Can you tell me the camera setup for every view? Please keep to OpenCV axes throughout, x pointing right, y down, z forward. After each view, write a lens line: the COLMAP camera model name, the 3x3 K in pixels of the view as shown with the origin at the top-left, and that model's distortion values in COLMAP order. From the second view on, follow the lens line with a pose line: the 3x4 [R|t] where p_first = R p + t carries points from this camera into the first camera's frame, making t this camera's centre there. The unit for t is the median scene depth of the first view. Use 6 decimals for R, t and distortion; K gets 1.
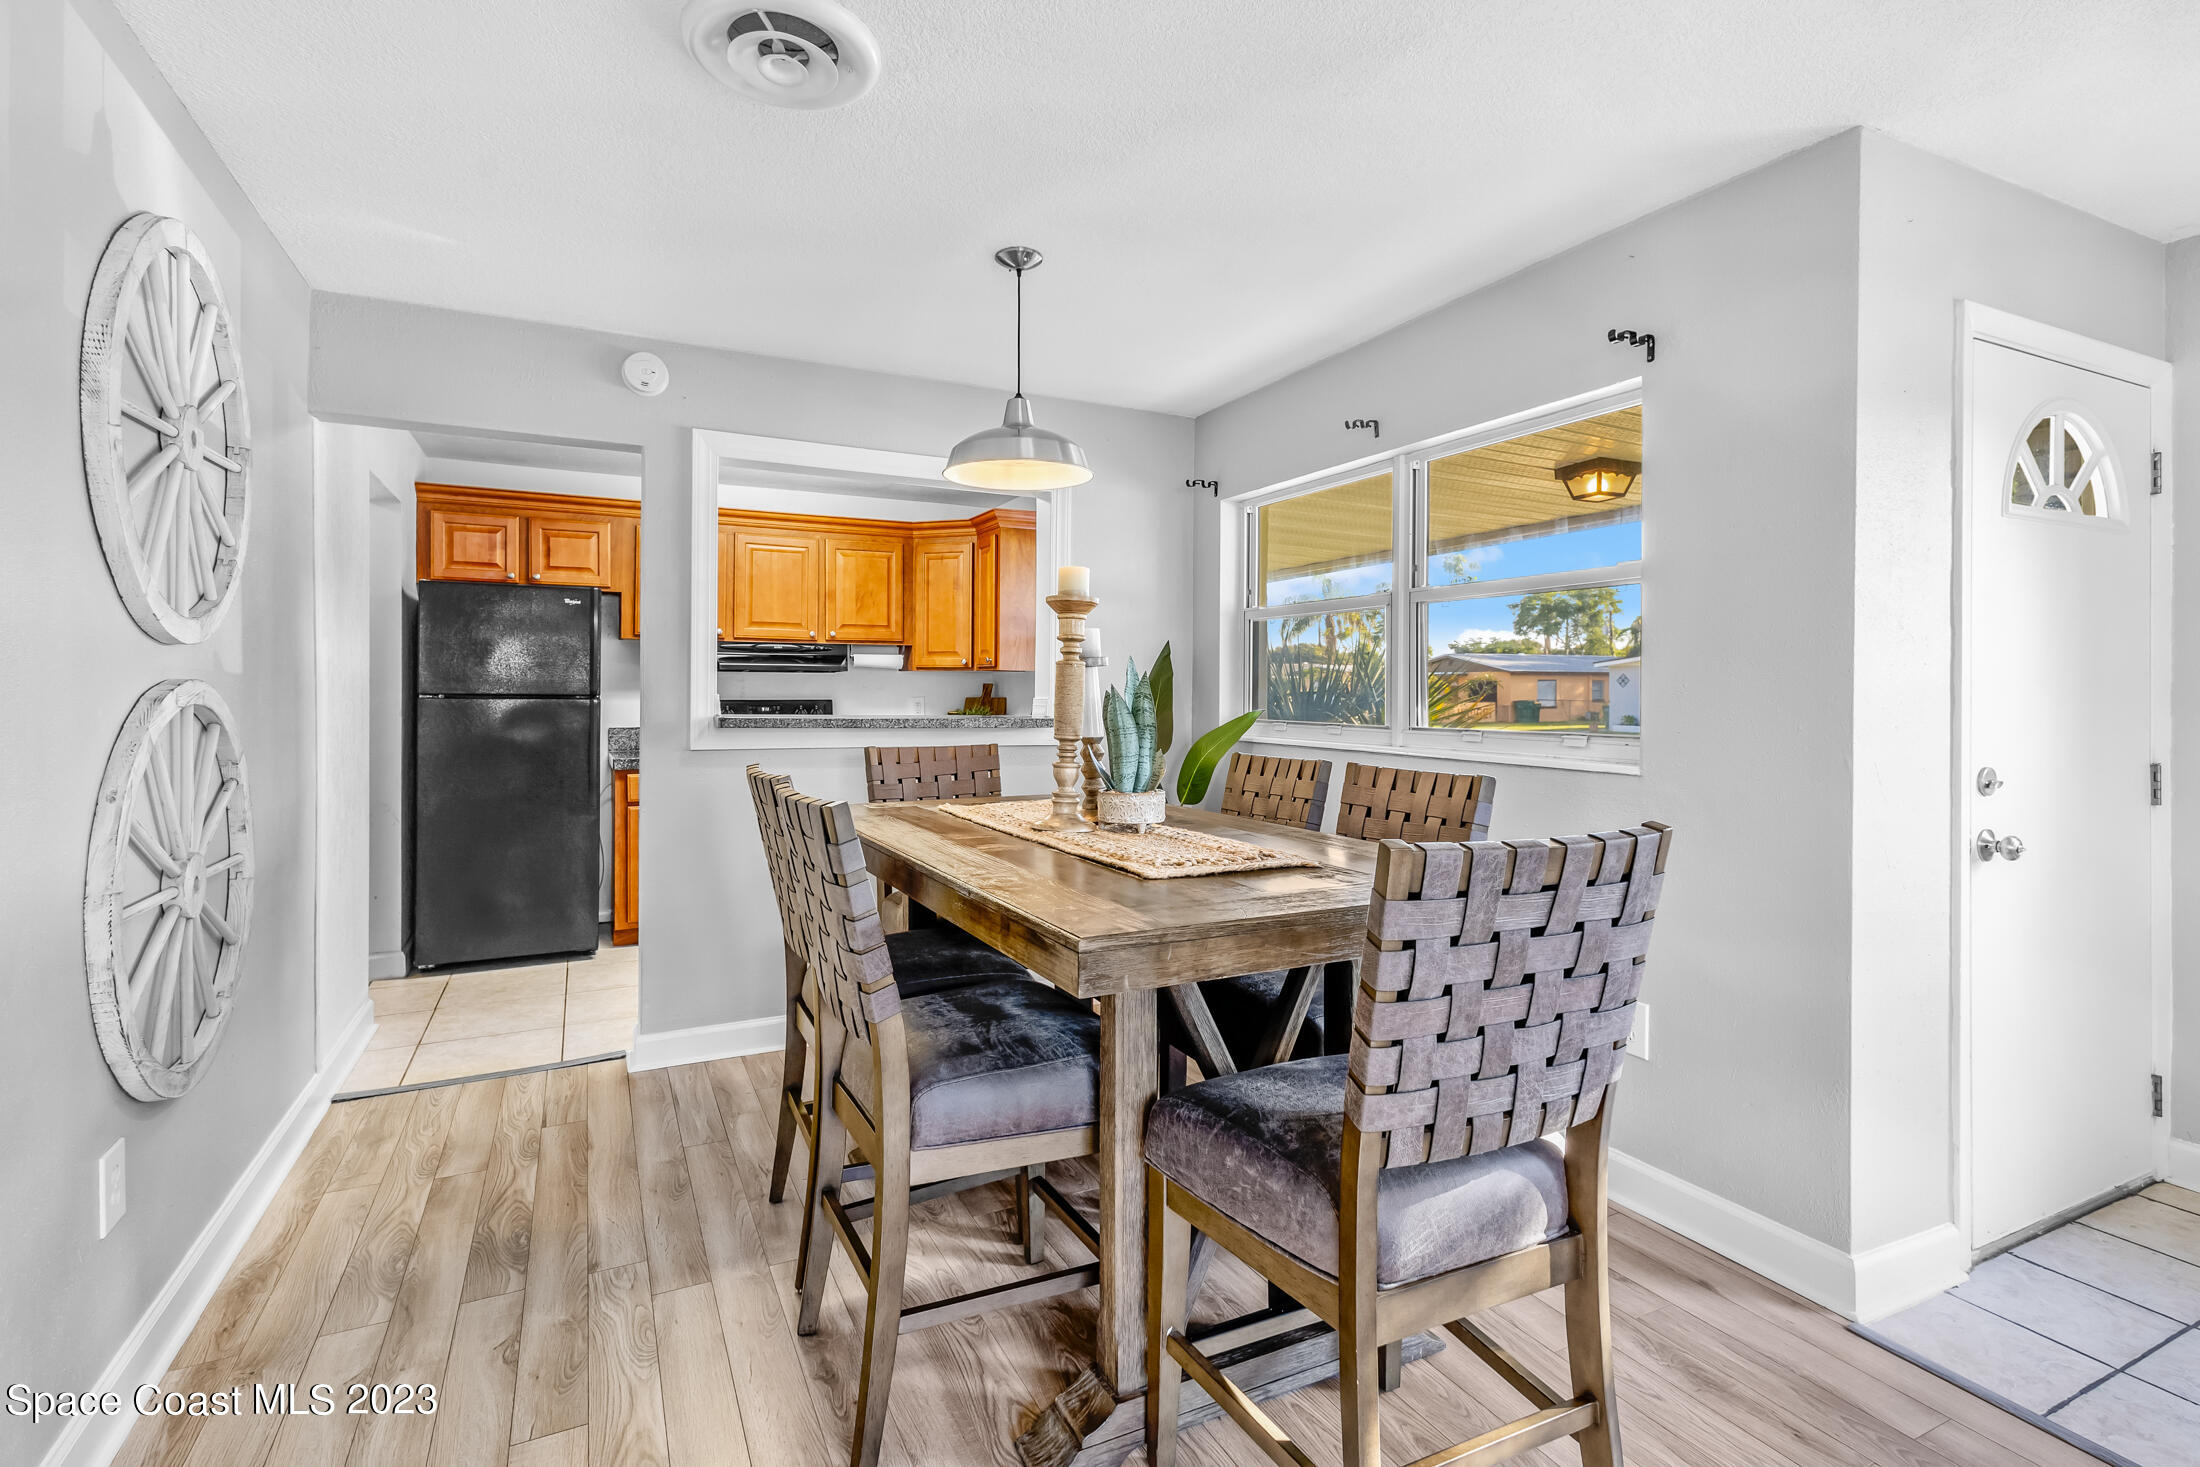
lens RADIAL K [[1027.8, 0, 1103.7], [0, 1027.8, 715.7], [0, 0, 1]] dist [0.011938, -0.000856]
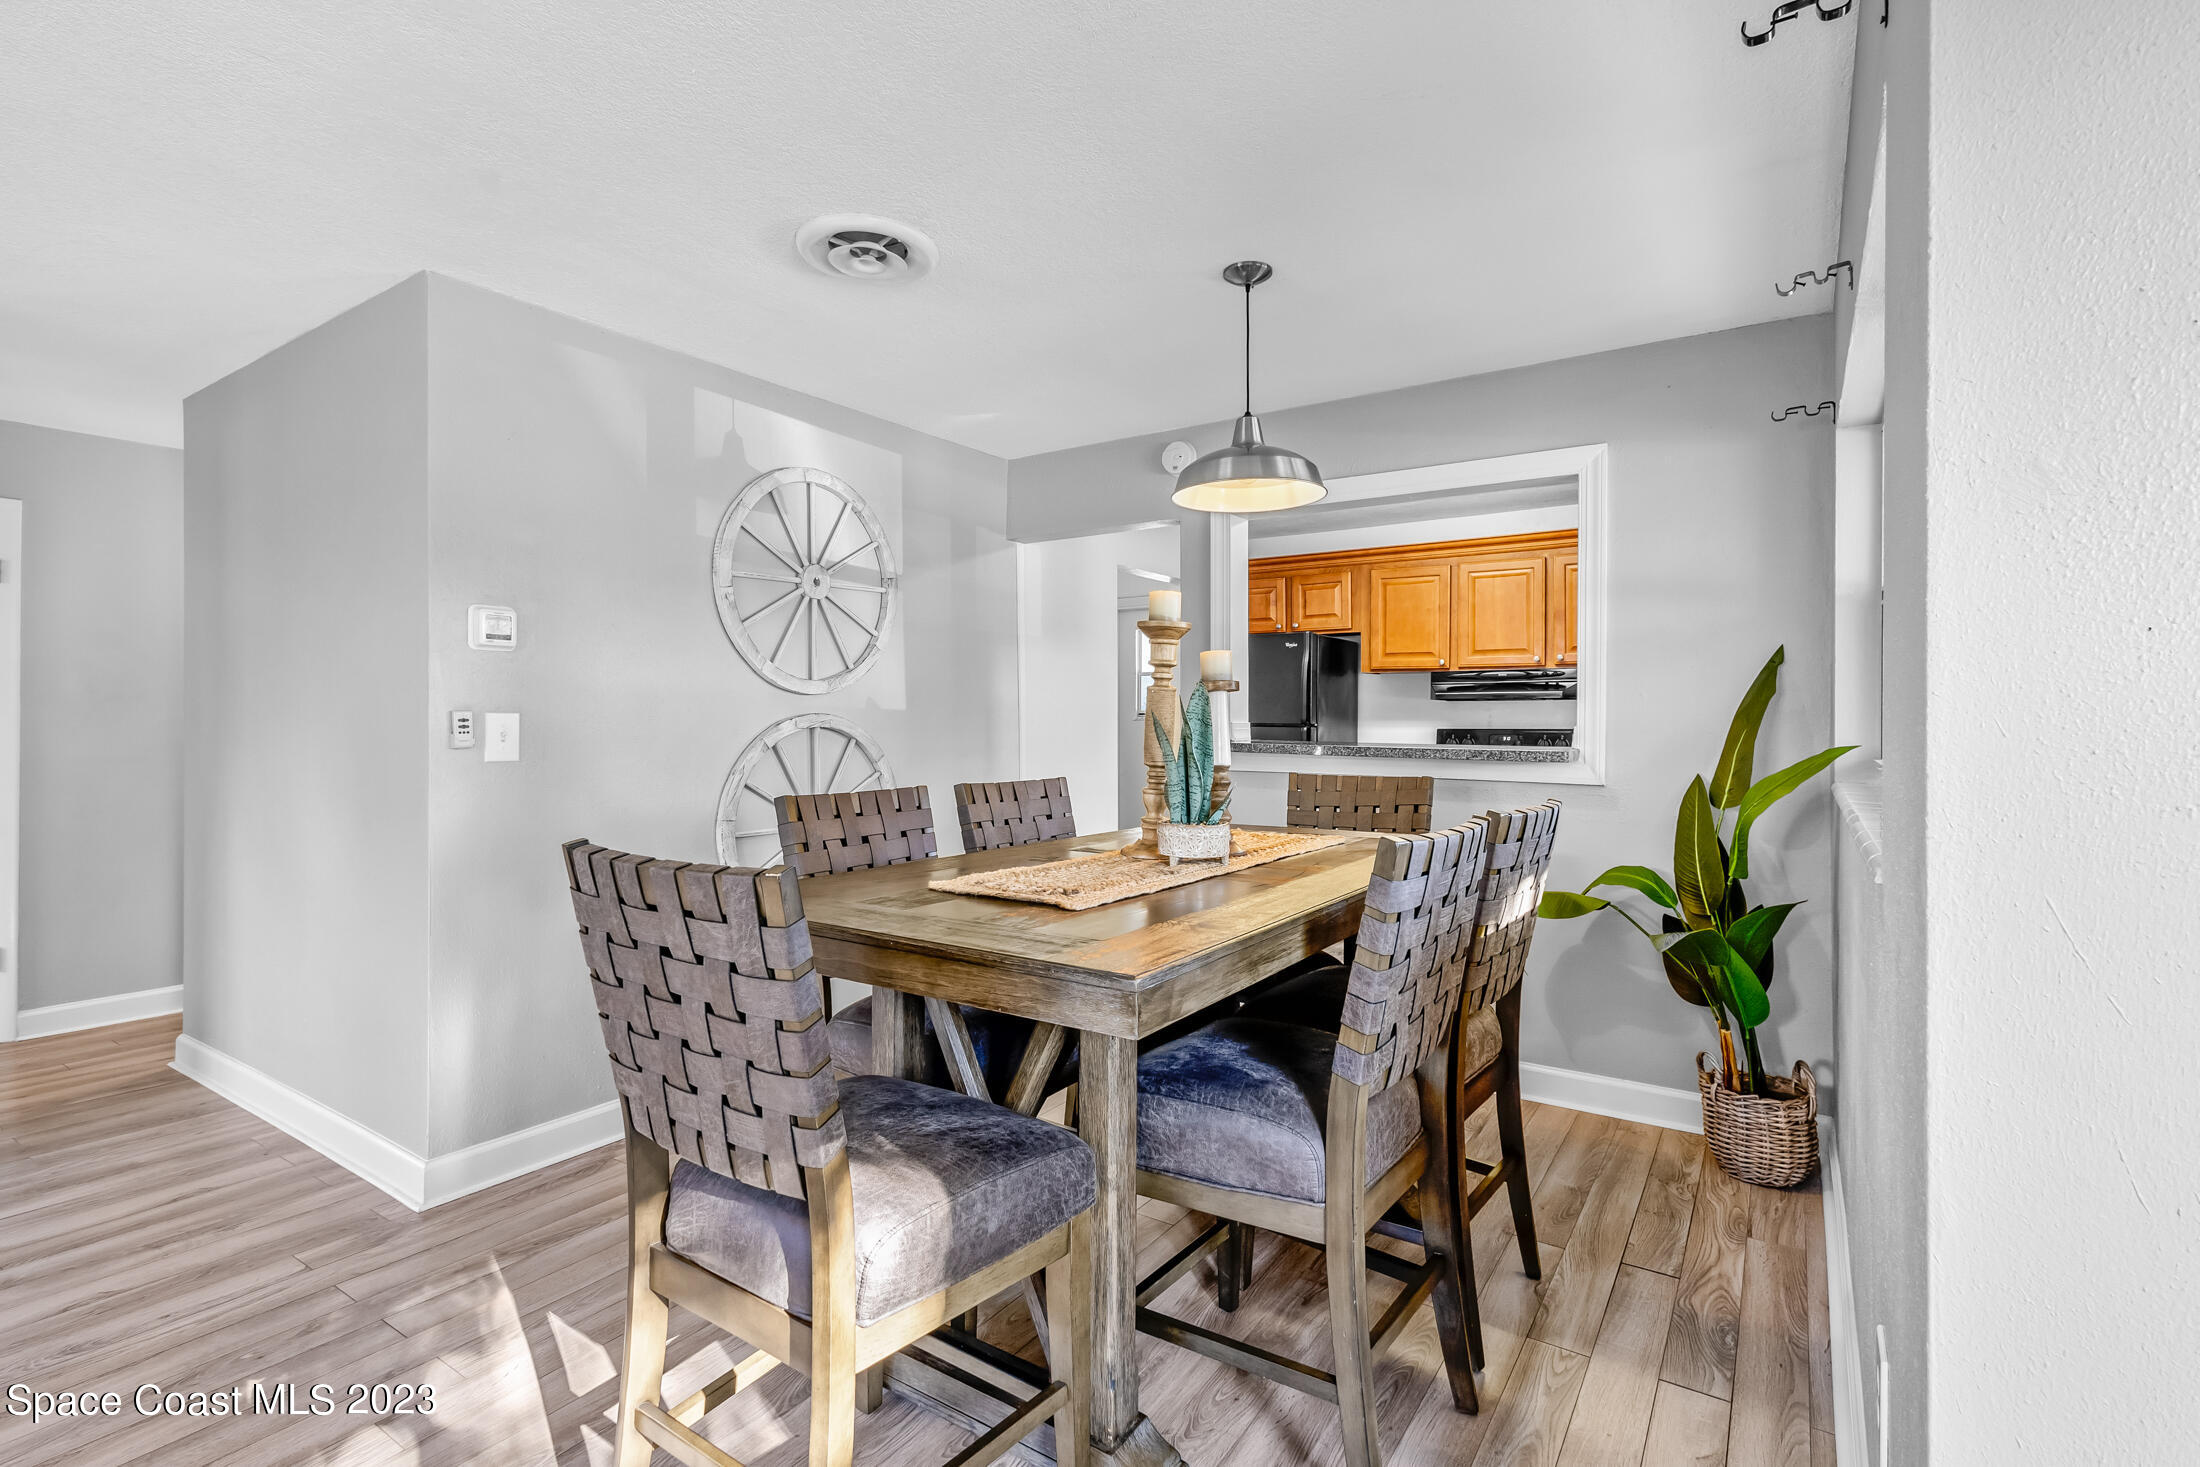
lens RADIAL K [[1027.8, 0, 1103.7], [0, 1027.8, 715.7], [0, 0, 1]] dist [0.011938, -0.000856]
pose [[0.493330, -0.007299, -0.869812, 0.343739], [-0.020391, 0.999593, -0.019953, -0.001901], [0.869603, 0.027580, 0.492980, 0.205651]]
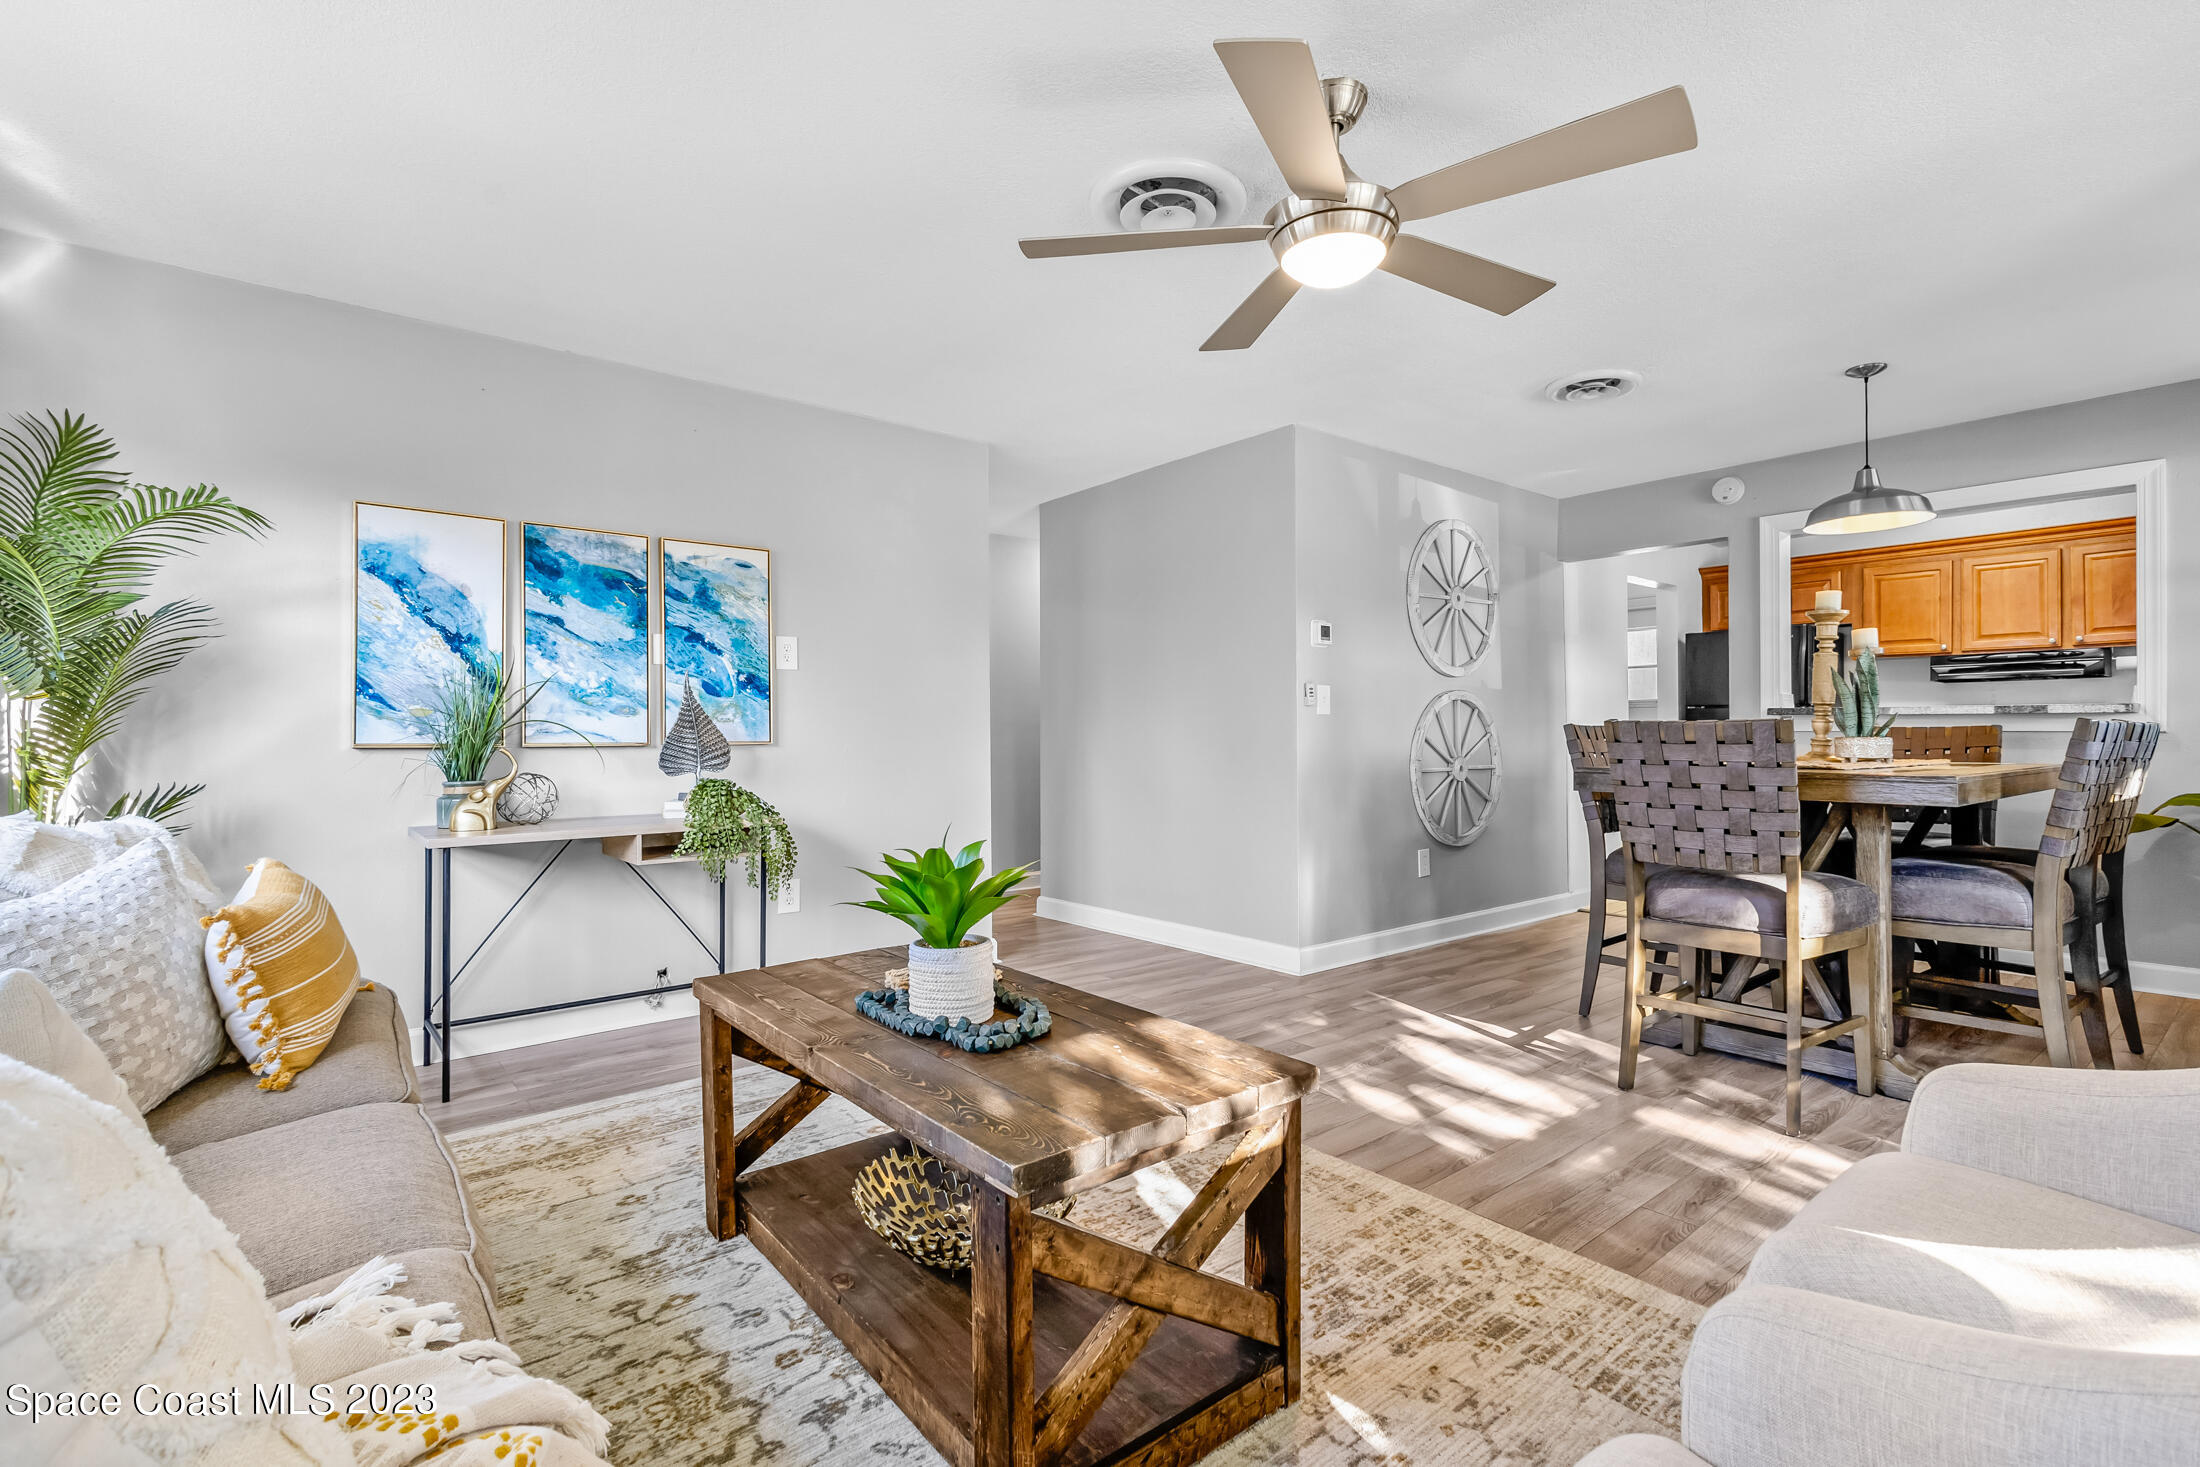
lens RADIAL K [[1011.1, 0, 1108.2], [0, 1011.1, 722.7], [0, 0, 1]] dist [0.009445, -0.000429]
pose [[0.224751, -0.017709, -0.974255, 0.514109], [-0.019616, 0.999550, -0.022694, 0.045653], [0.974219, 0.024212, 0.224302, -0.157056]]
